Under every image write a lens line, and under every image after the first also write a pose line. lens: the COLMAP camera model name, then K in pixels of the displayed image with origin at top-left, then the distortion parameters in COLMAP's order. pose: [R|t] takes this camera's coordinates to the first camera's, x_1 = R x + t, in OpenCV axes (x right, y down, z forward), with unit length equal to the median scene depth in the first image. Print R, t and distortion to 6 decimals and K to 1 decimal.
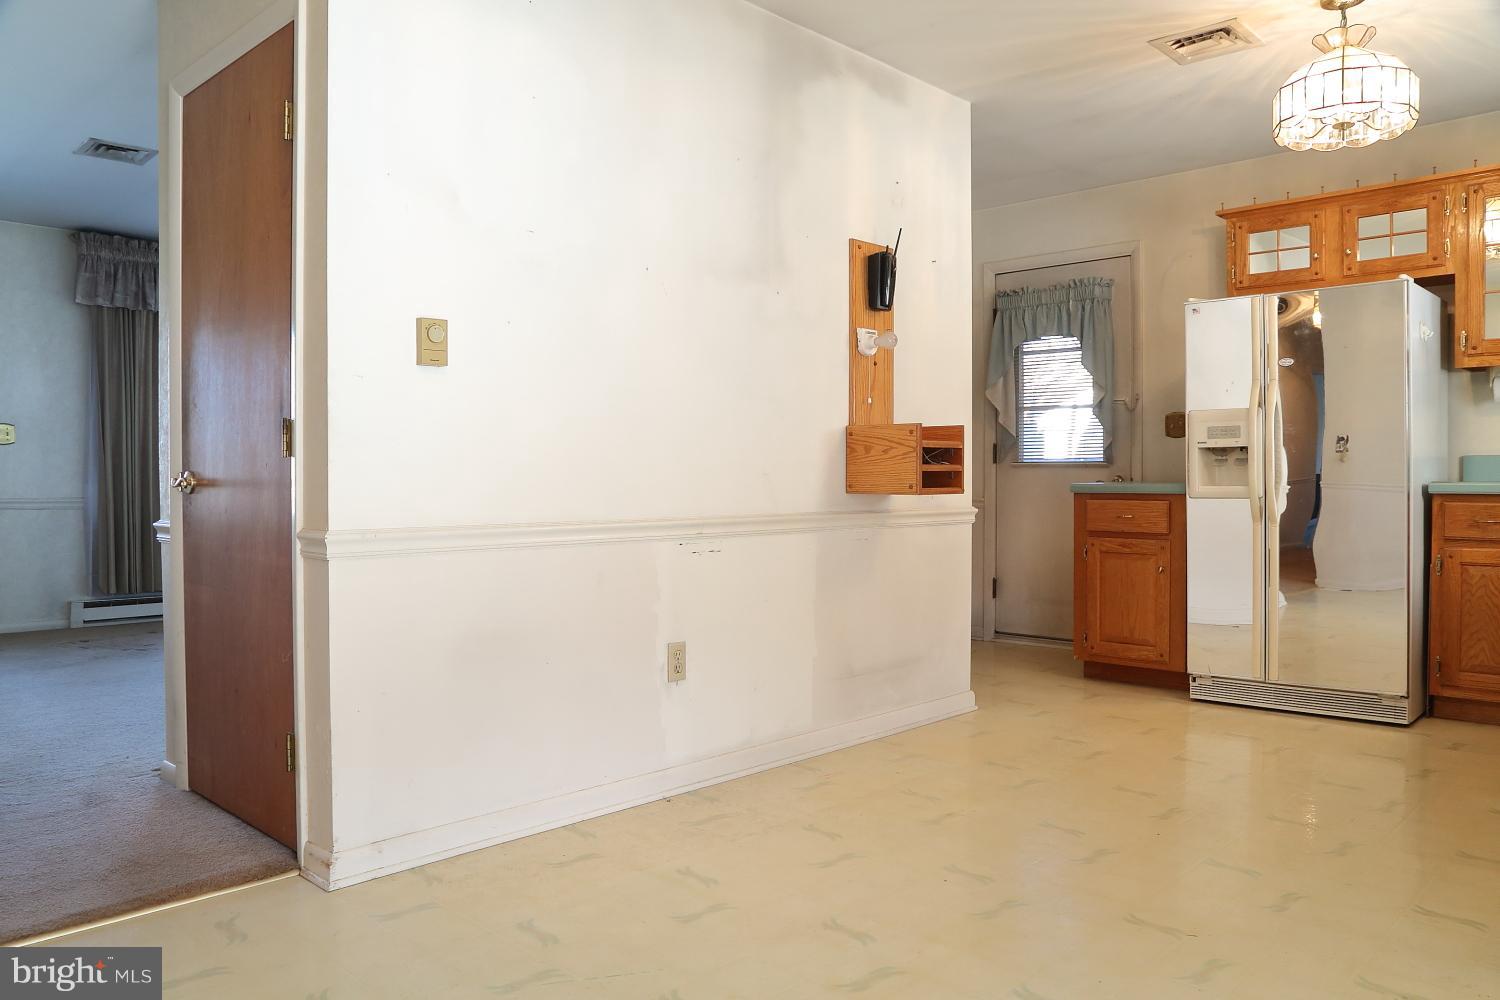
lens RADIAL K [[1101.8, 0, 735.9], [0, 1101.8, 498.7], [0, 0, 1]] dist [-0.037215, 0.002757]
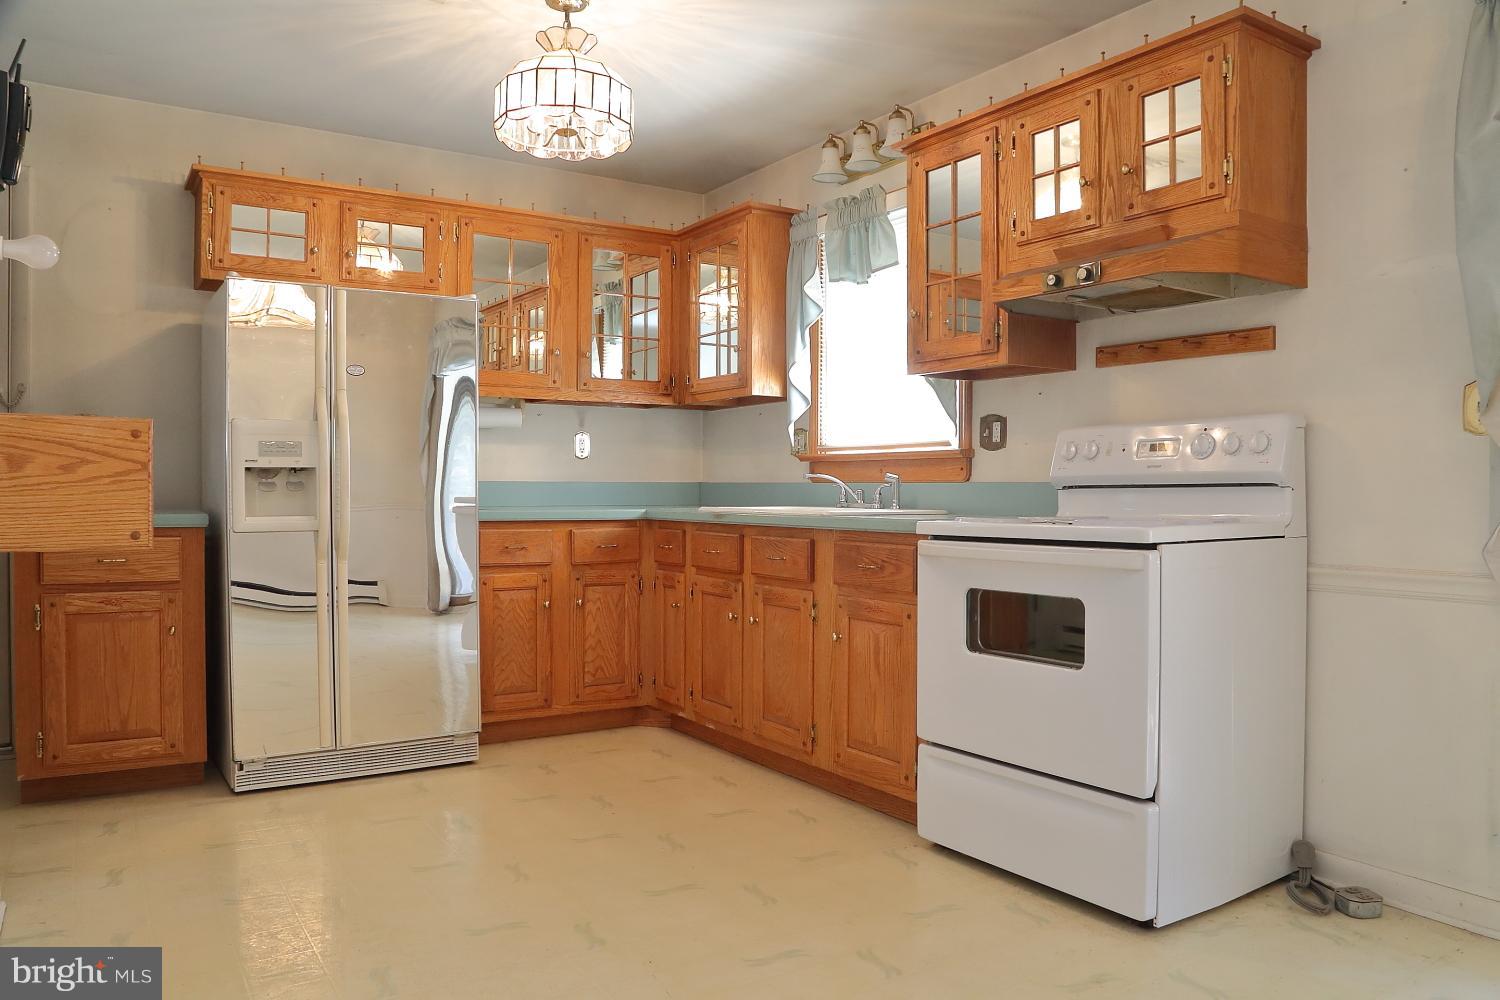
lens RADIAL K [[1101.8, 0, 735.9], [0, 1101.8, 498.7], [0, 0, 1]] dist [-0.037215, 0.002757]
pose [[0.237799, -0.003389, 0.971308, -0.249256], [0.011197, 0.999937, 0.000748, -0.021269], [-0.971250, 0.010698, 0.237822, 0.481847]]
